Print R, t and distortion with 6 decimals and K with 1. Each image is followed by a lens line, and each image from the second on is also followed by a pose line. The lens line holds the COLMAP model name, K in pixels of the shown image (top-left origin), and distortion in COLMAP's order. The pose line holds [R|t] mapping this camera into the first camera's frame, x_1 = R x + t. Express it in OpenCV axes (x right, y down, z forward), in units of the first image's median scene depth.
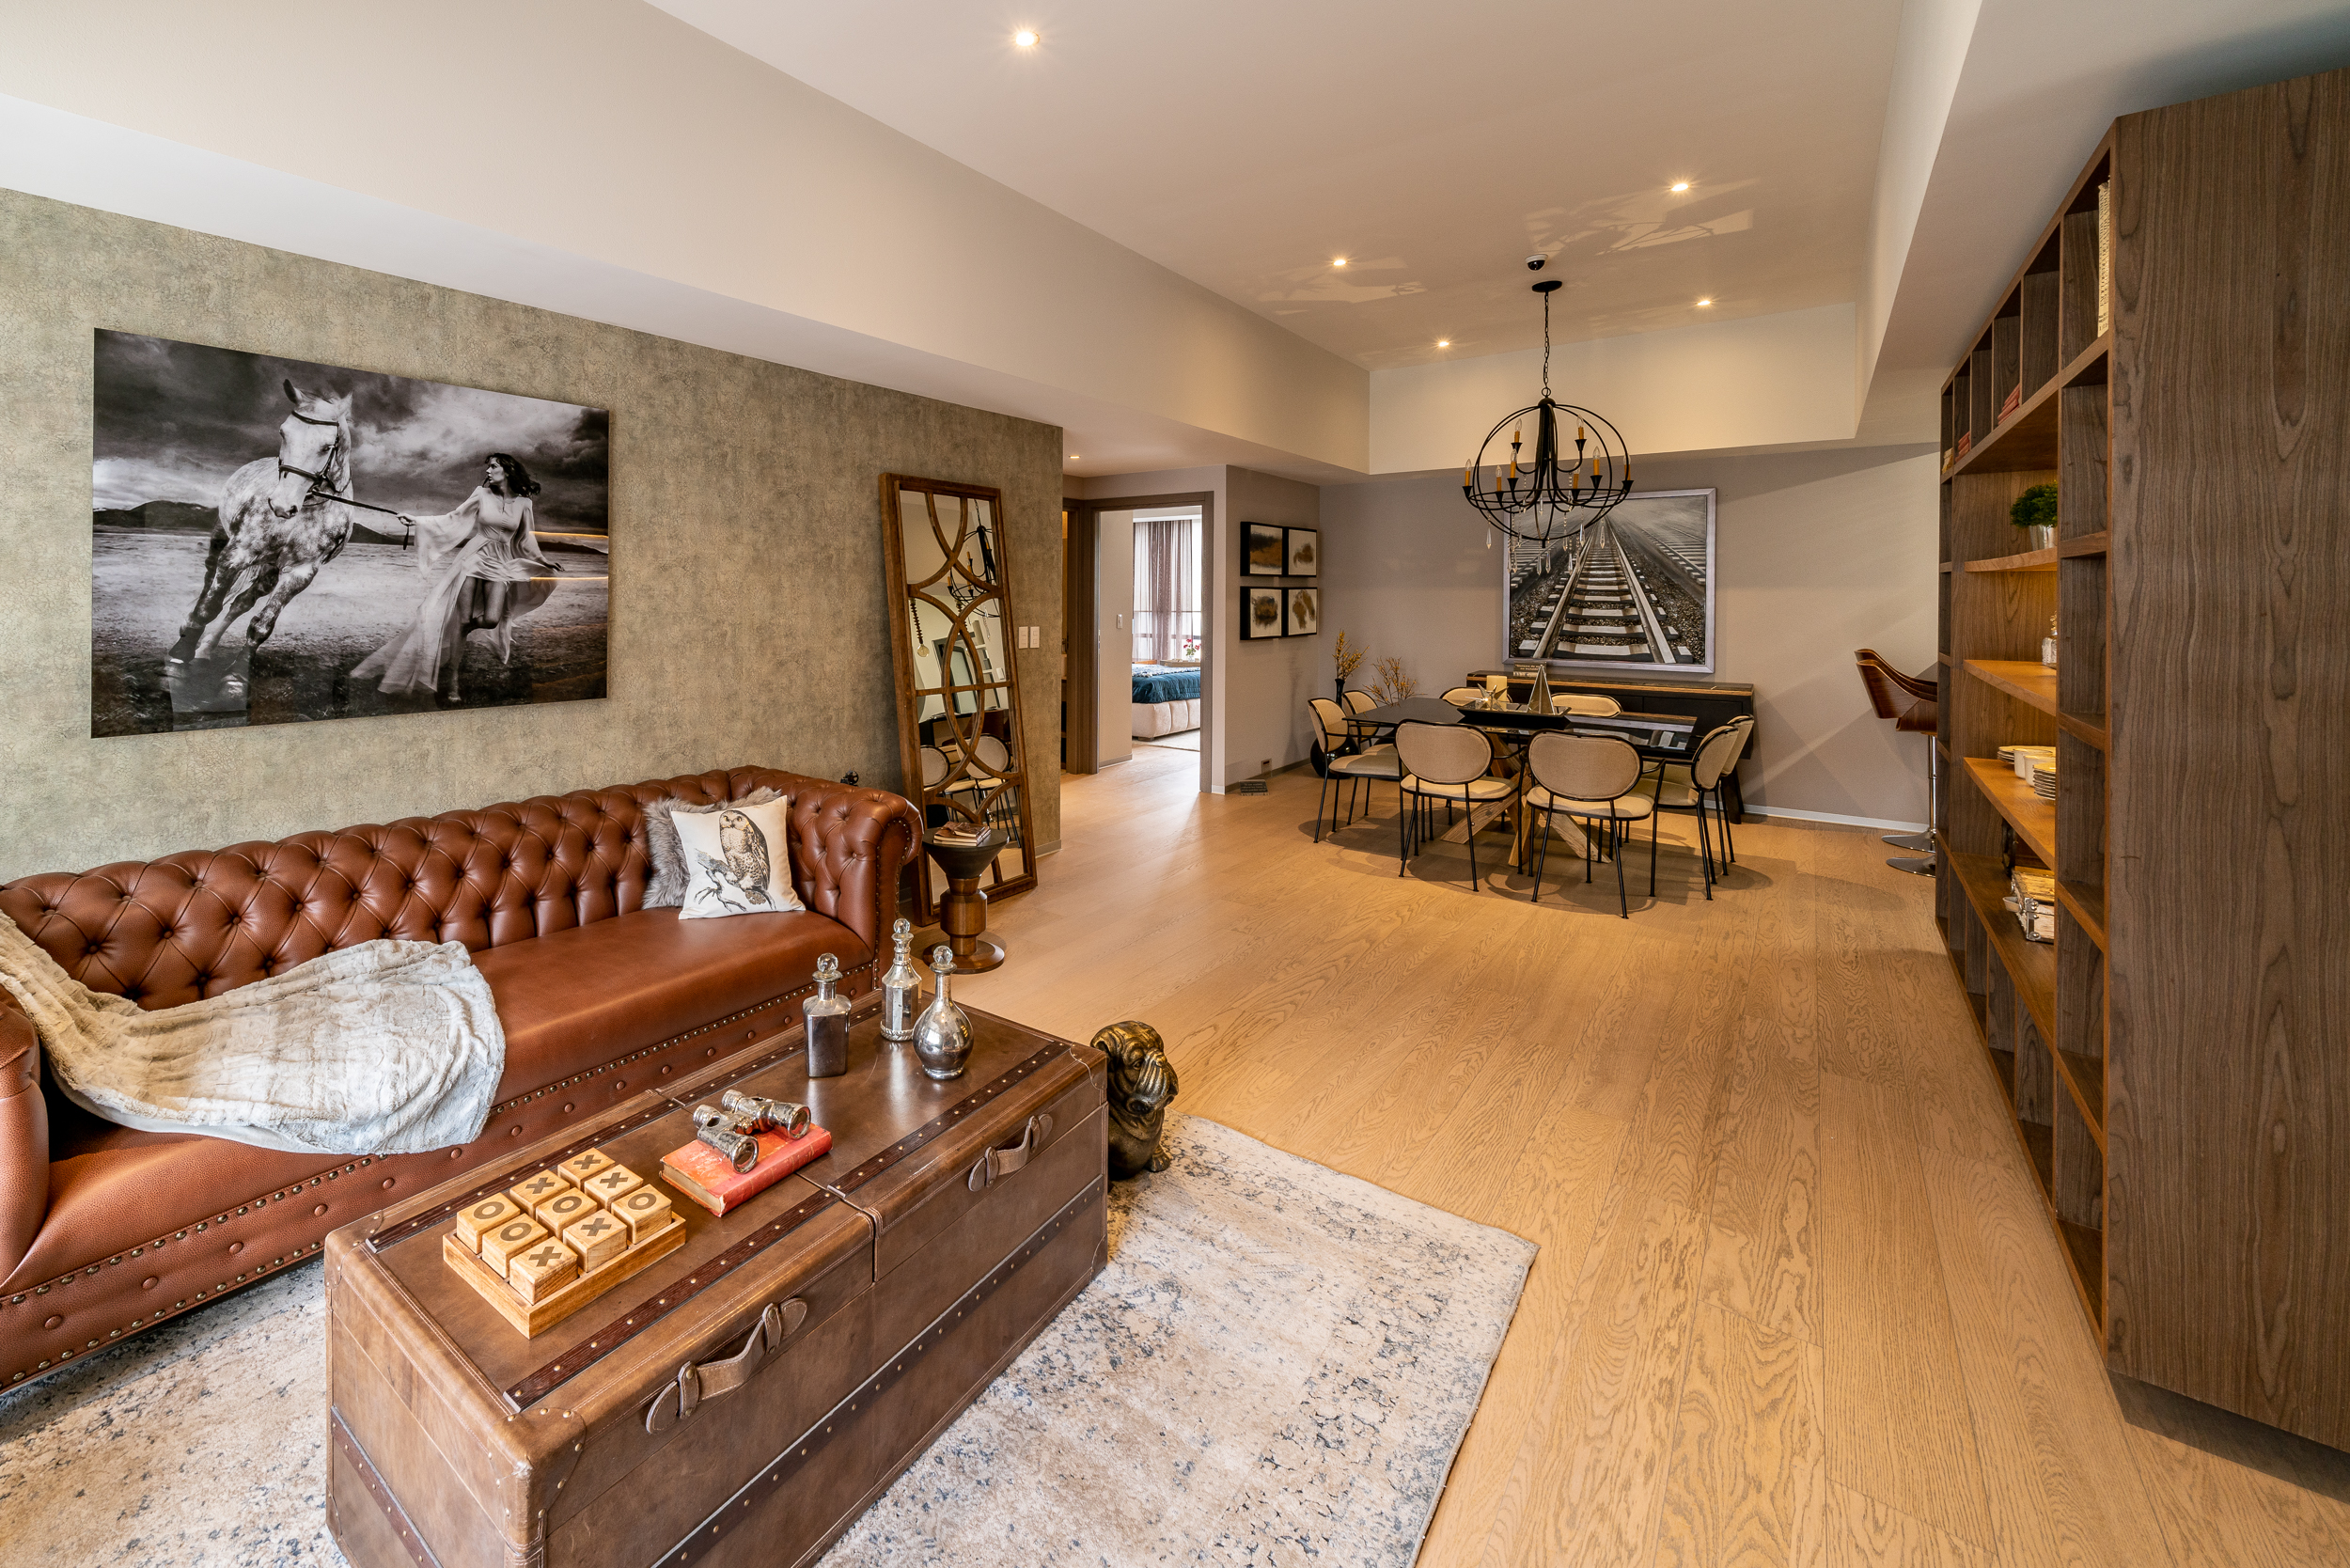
lens RADIAL K [[837.8, 0, 1152.1], [0, 837.8, 606.4], [0, 0, 1]] dist [0.000164, 0.000044]
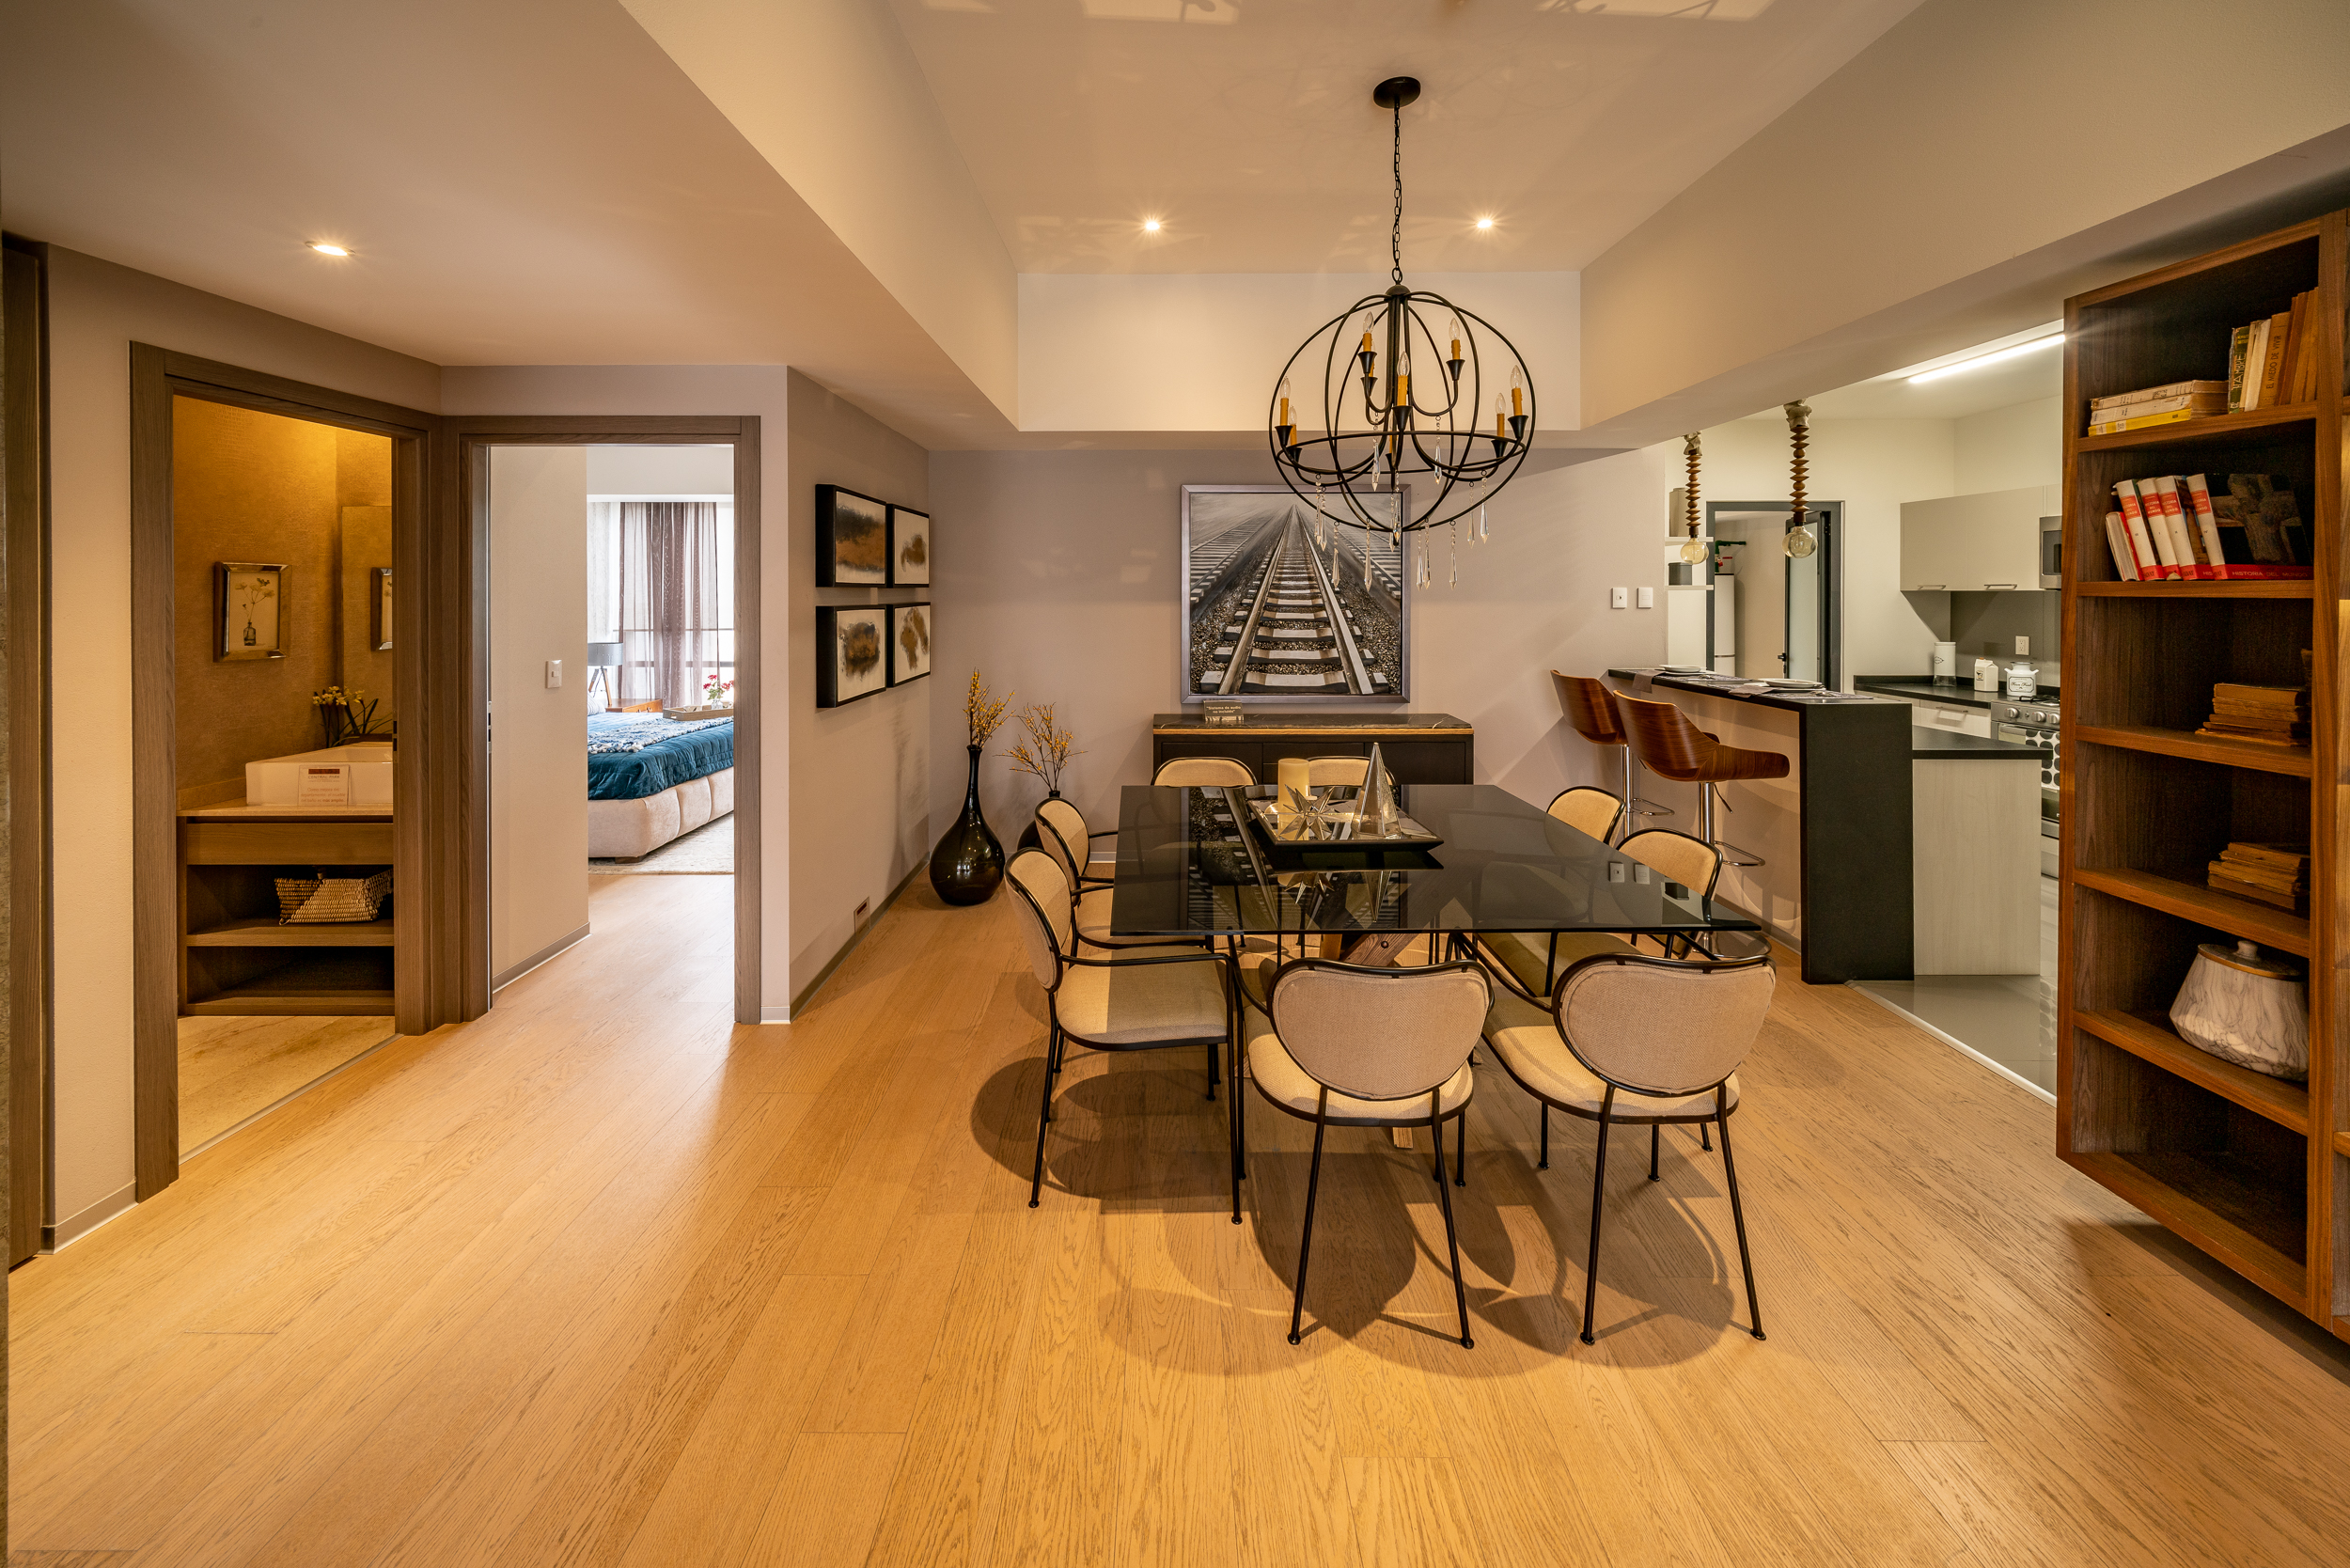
lens RADIAL K [[837.8, 0, 1152.1], [0, 837.8, 606.4], [0, 0, 1]] dist [0.000164, 0.000044]
pose [[0.865731, -0.007985, 0.500447, 0.020800], [0.010509, 0.999942, -0.002226, -0.017779], [-0.500400, 0.007186, 0.865765, 0.375166]]
